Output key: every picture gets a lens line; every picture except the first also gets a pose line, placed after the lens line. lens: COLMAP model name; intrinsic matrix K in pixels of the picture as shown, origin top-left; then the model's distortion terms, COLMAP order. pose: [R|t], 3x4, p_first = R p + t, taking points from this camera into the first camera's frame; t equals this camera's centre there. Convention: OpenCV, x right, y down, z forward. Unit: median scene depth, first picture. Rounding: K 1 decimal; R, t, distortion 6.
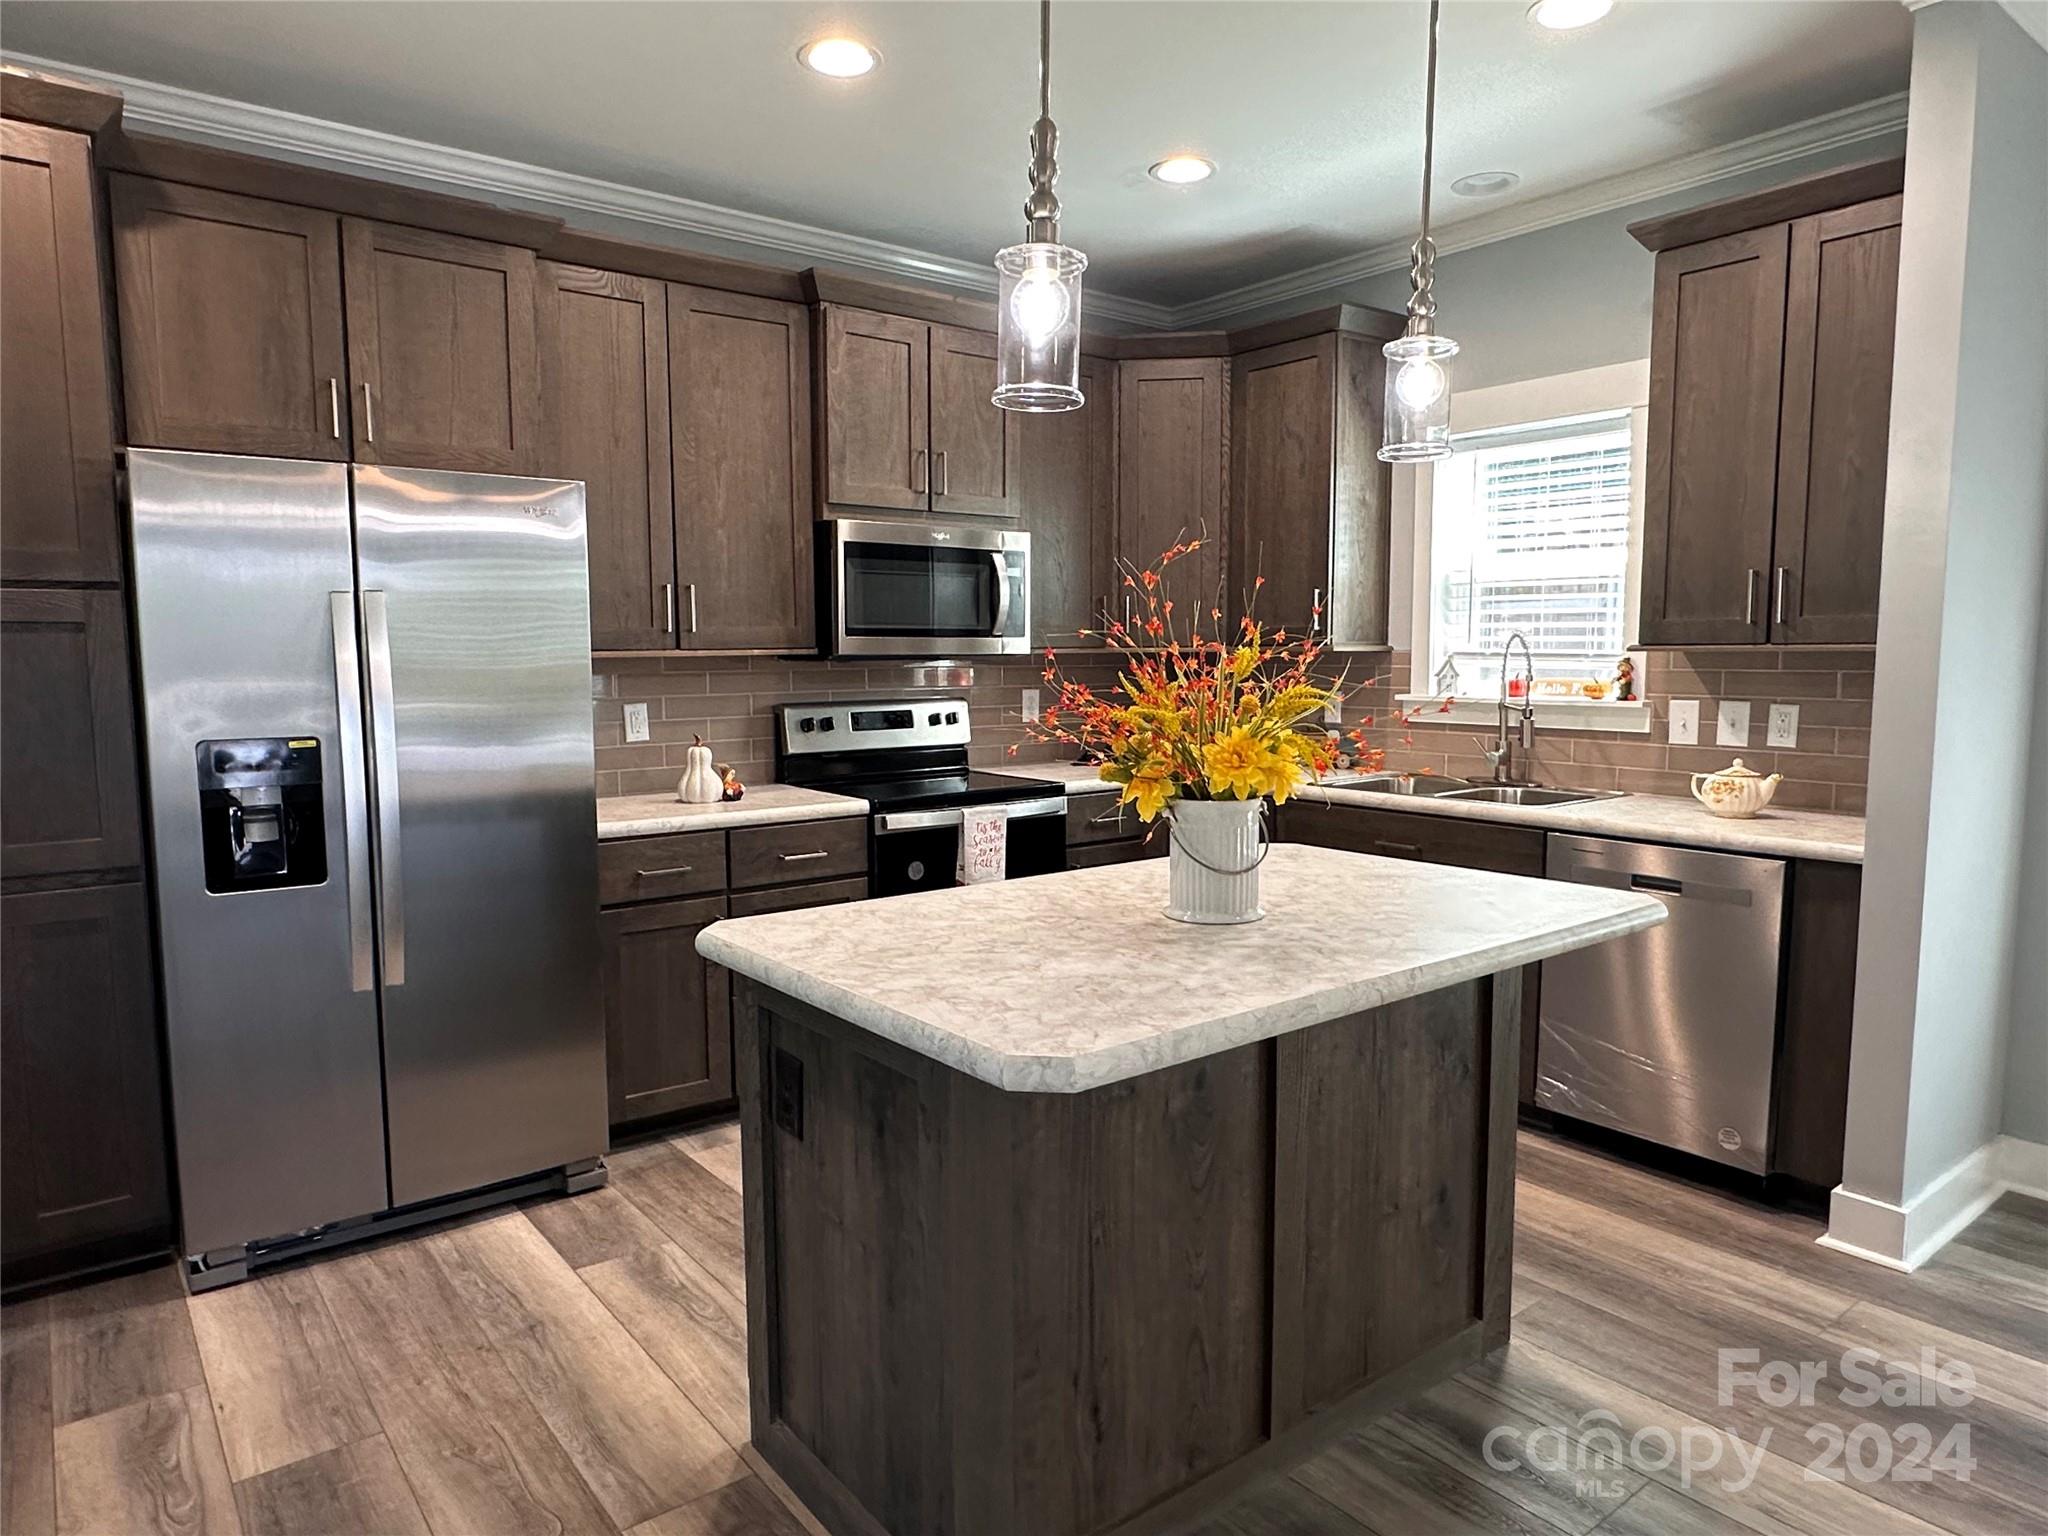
lens RADIAL K [[1271.7, 0, 1022.8], [0, 1271.7, 782.8], [0, 0, 1]] dist [-0.003050, 0.000138]
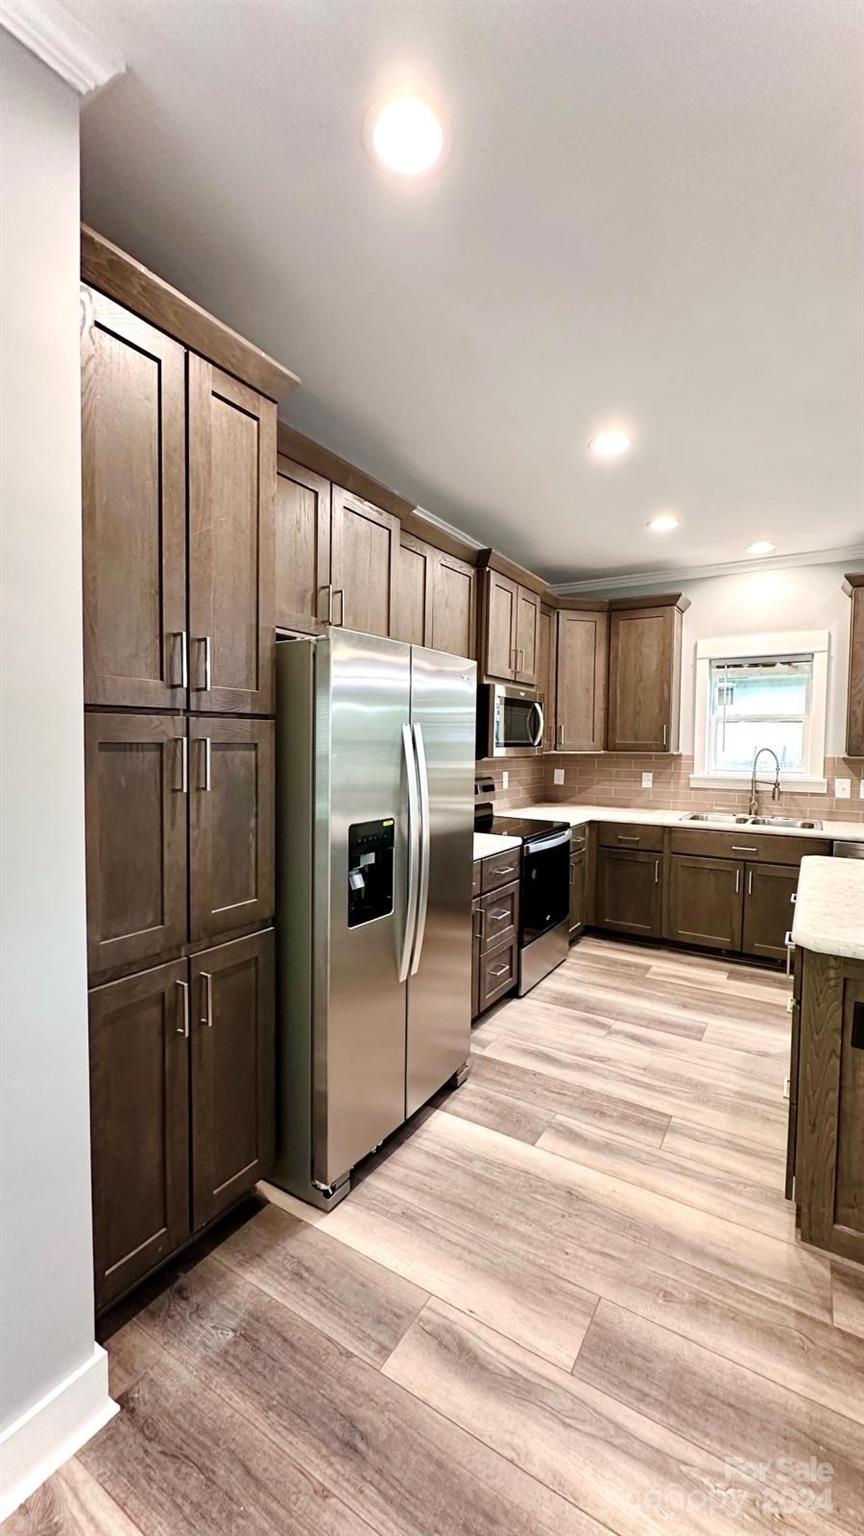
lens RADIAL K [[612.2, 0, 432.0], [0, 612.2, 768.0], [0, 0, 1]] dist [-0.002325, 0.000474]
pose [[0.939693, -0.001448, 0.342017, -0.674707], [0.021213, 0.998312, -0.054057, -0.050413], [-0.341361, 0.058052, 0.938138, 0.264066]]
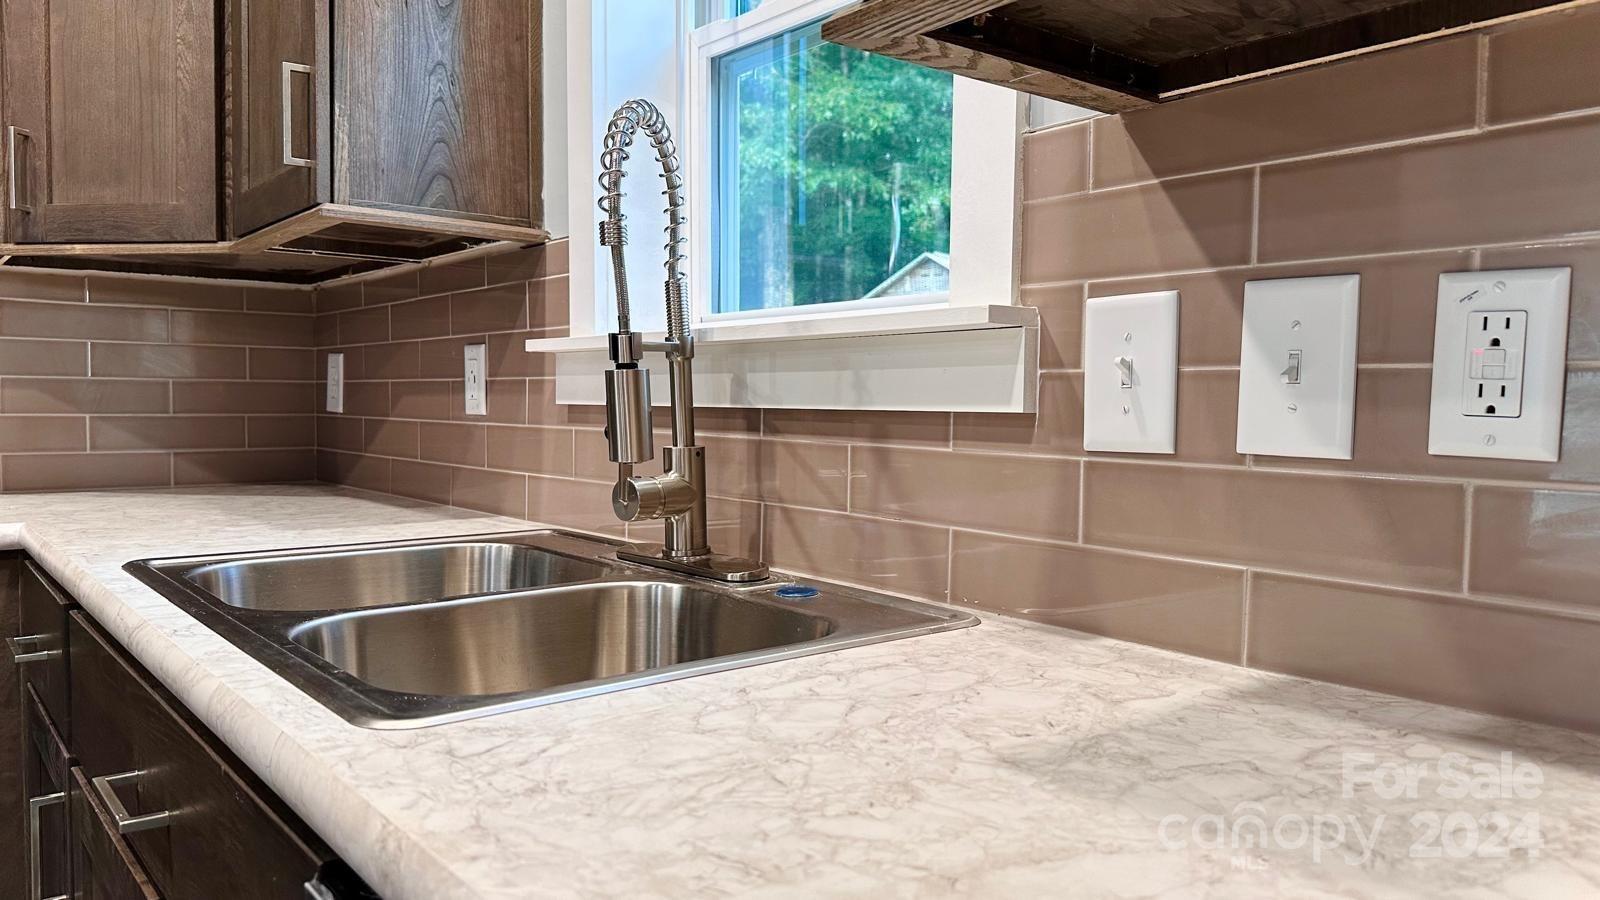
lens RADIAL K [[1116.1, 0, 800.0], [0, 1116.1, 450.0], [0, 0, 1]] dist [0.004070, 0.001889]
pose [[0.999313, 0.012326, 0.034952, 0.536788], [-0.010243, 0.998195, -0.059172, -0.019062], [-0.035618, 0.058773, 0.997636, 0.926322]]
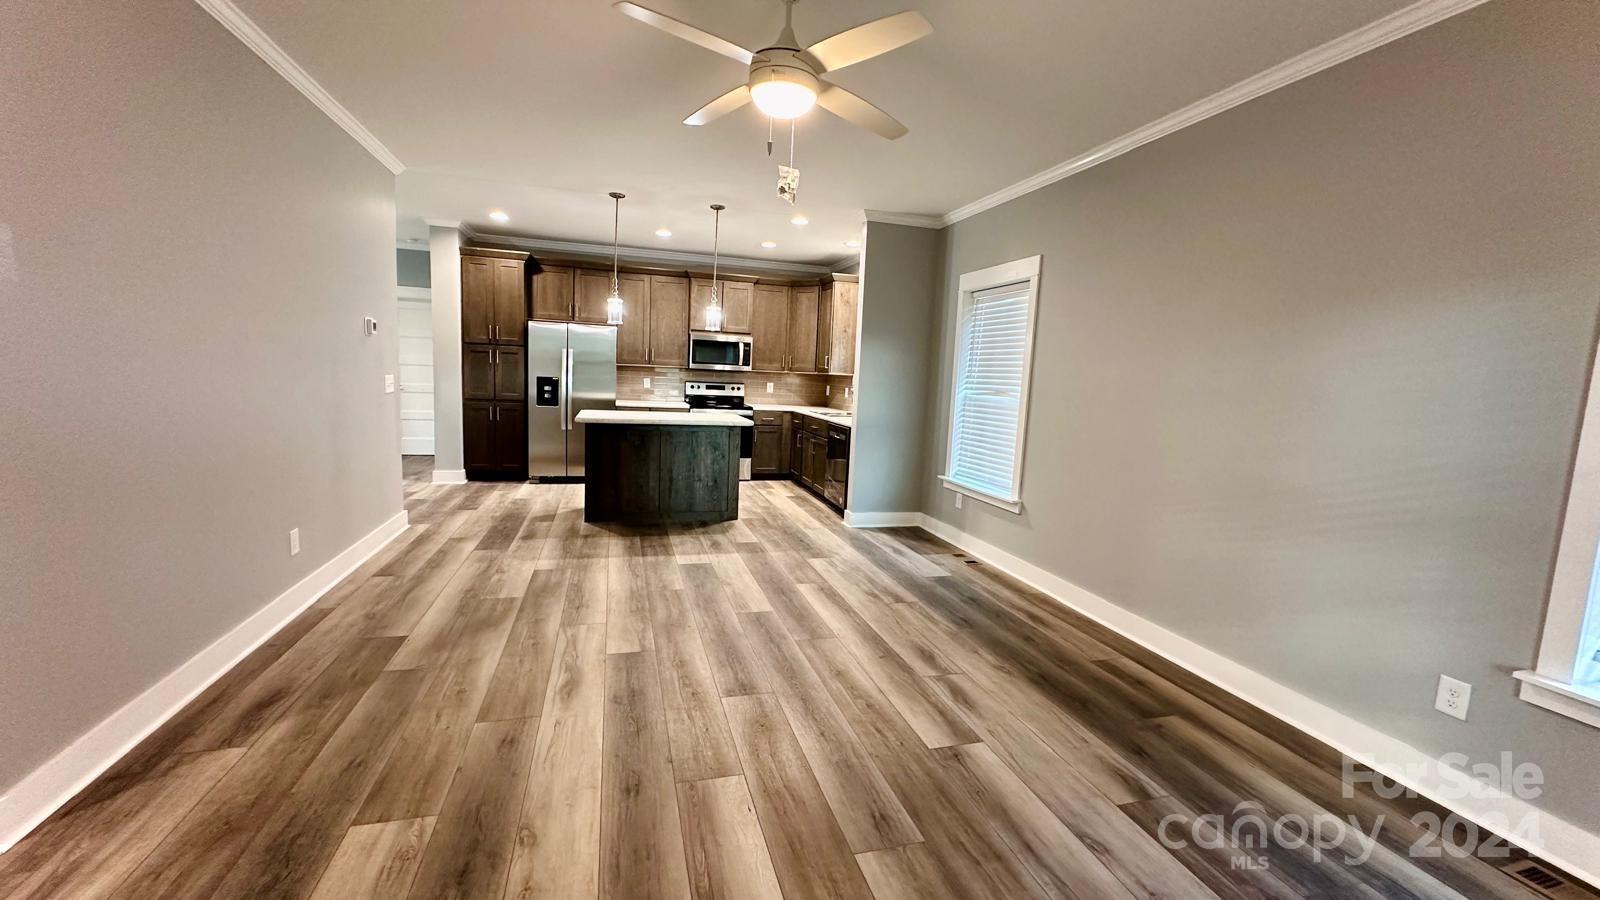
lens RADIAL K [[637.7, 0, 799.8], [0, 637.7, 448.4], [0, 0, 1]] dist [-0.002325, 0.000474]
pose [[0.926088, 0.091861, -0.365956, 1.151963], [-0.090265, 0.995685, 0.021510, 0.091507], [0.366353, 0.013113, 0.930384, -0.875957]]
